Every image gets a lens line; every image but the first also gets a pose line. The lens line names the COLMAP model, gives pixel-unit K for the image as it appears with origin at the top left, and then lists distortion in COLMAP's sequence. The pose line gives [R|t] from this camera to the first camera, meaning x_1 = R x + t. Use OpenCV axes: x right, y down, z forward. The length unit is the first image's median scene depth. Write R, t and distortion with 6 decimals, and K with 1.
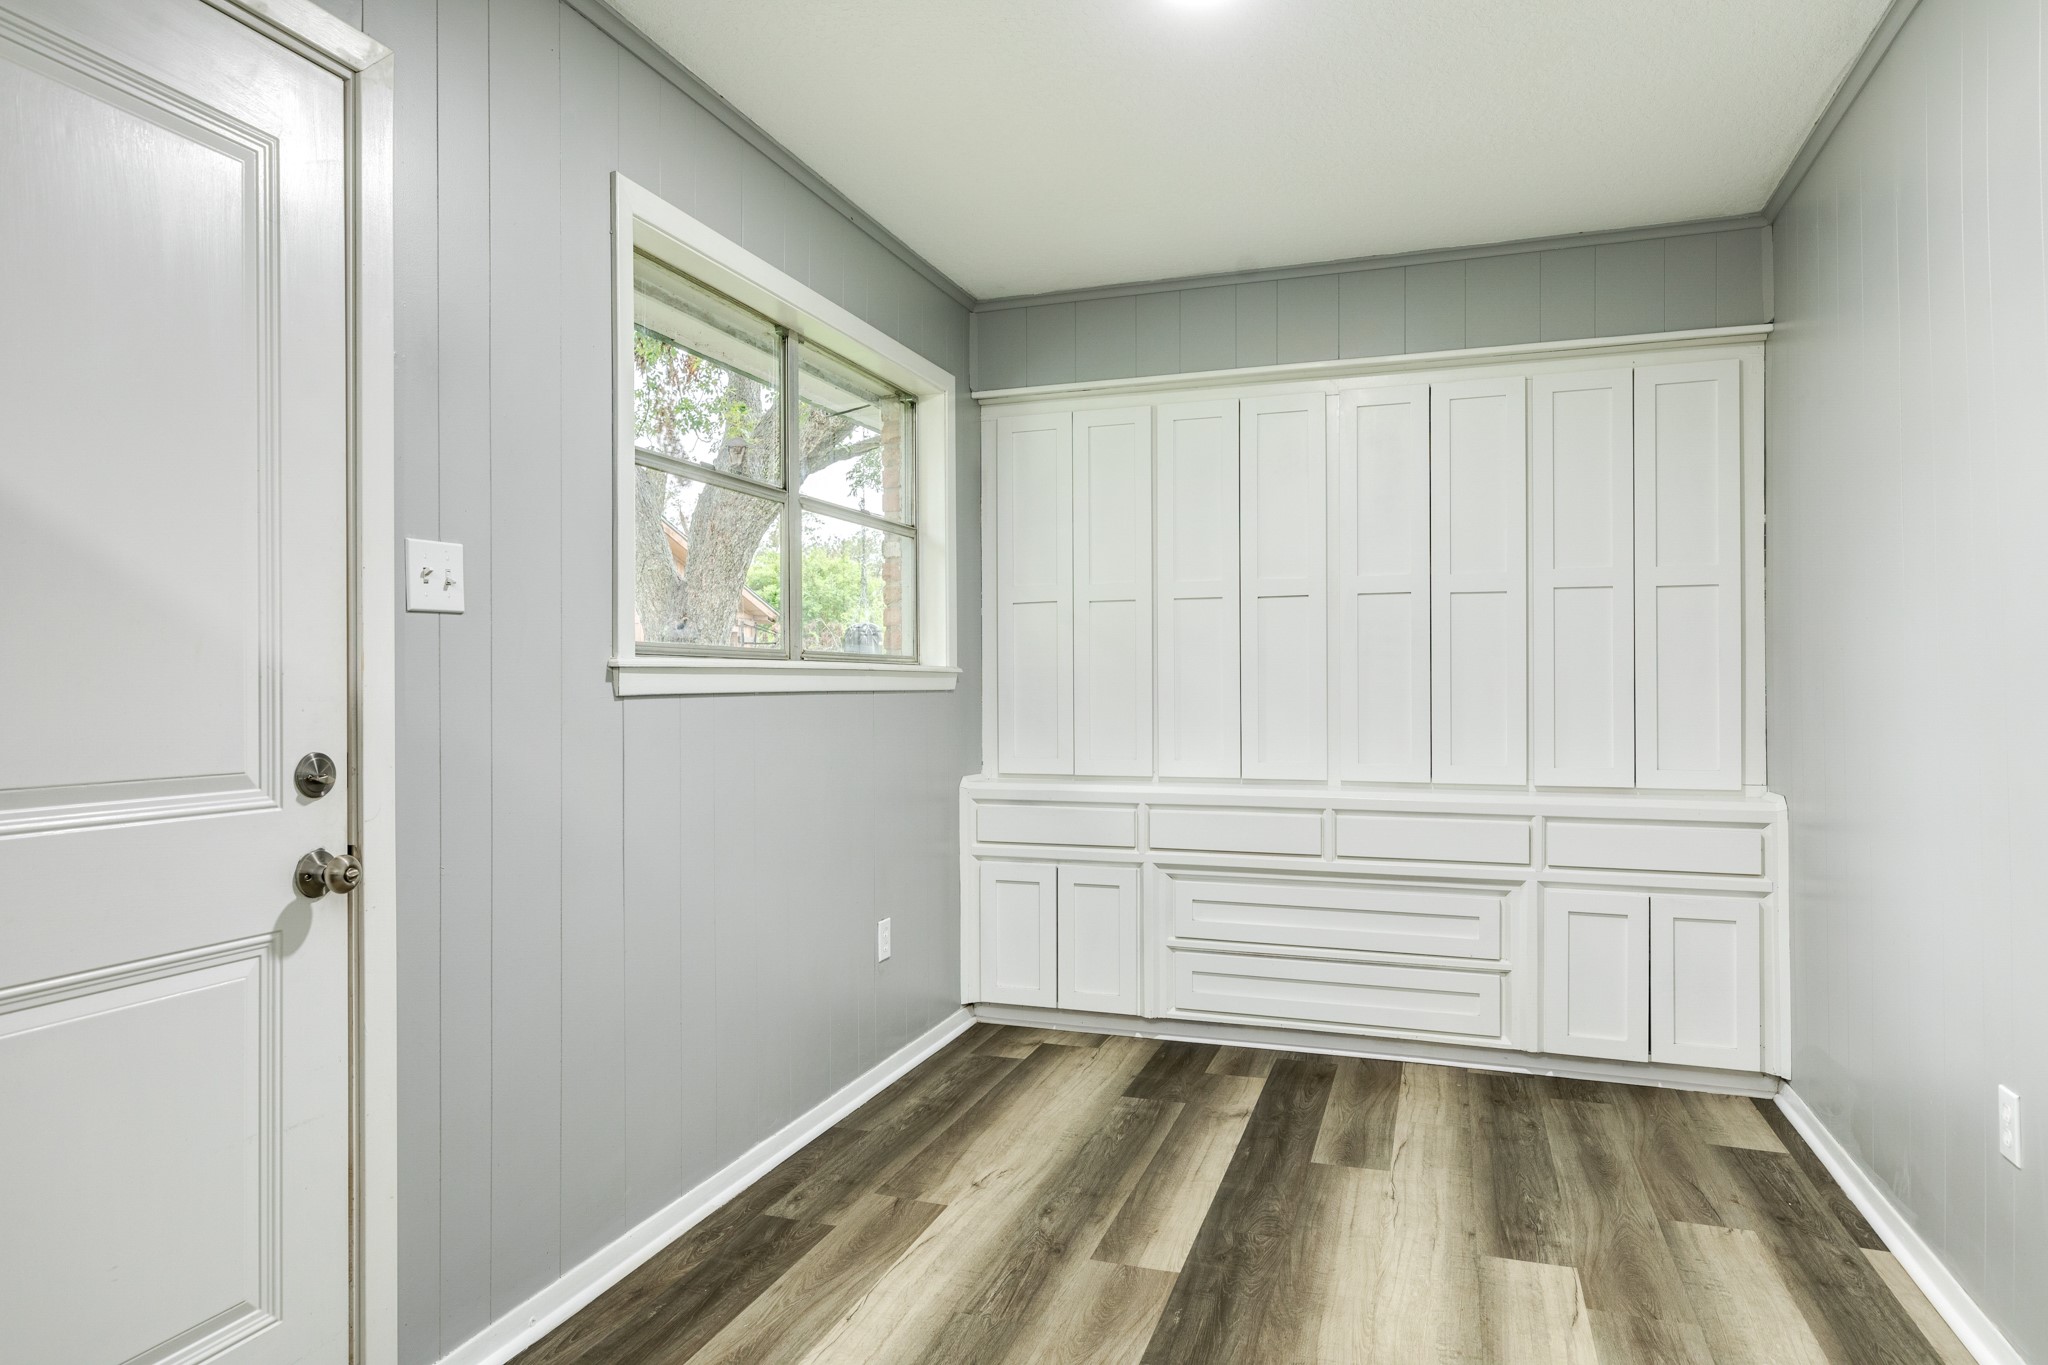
lens RADIAL K [[1183.7, 0, 1027.2], [0, 1183.7, 683.5], [0, 0, 1]] dist [-0.008917, -0.001434]
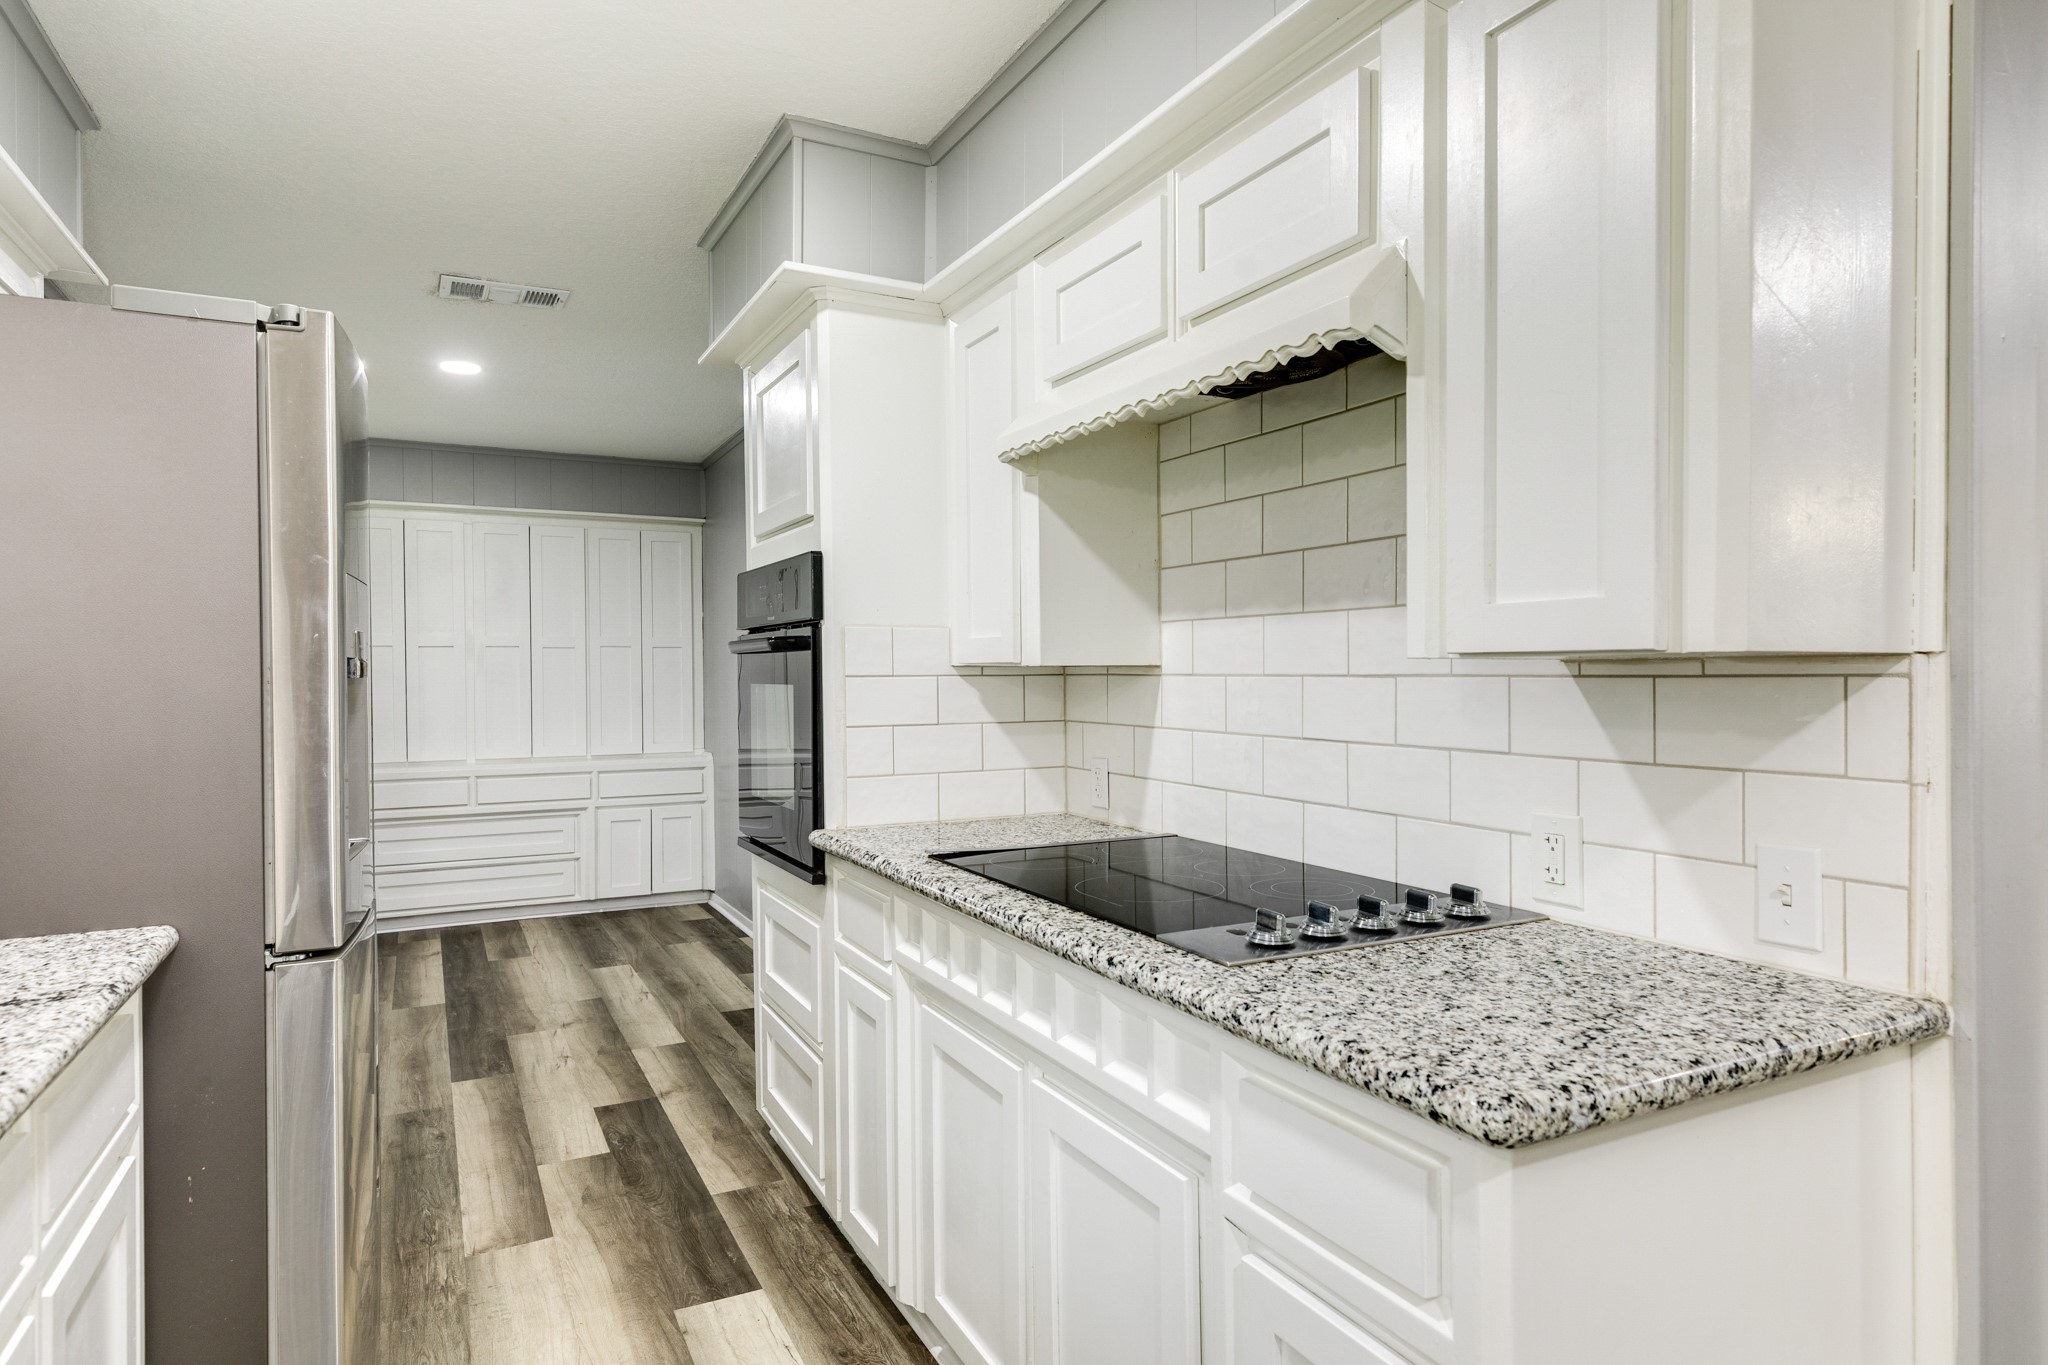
lens RADIAL K [[1183.7, 0, 1026.8], [0, 1183.7, 682.6], [0, 0, 1]] dist [-0.008917, -0.001434]
pose [[0.680686, -0.006797, 0.732543, -0.483410], [0.002024, 0.999971, 0.007398, -0.040994], [-0.732572, -0.003553, 0.680680, -0.789620]]
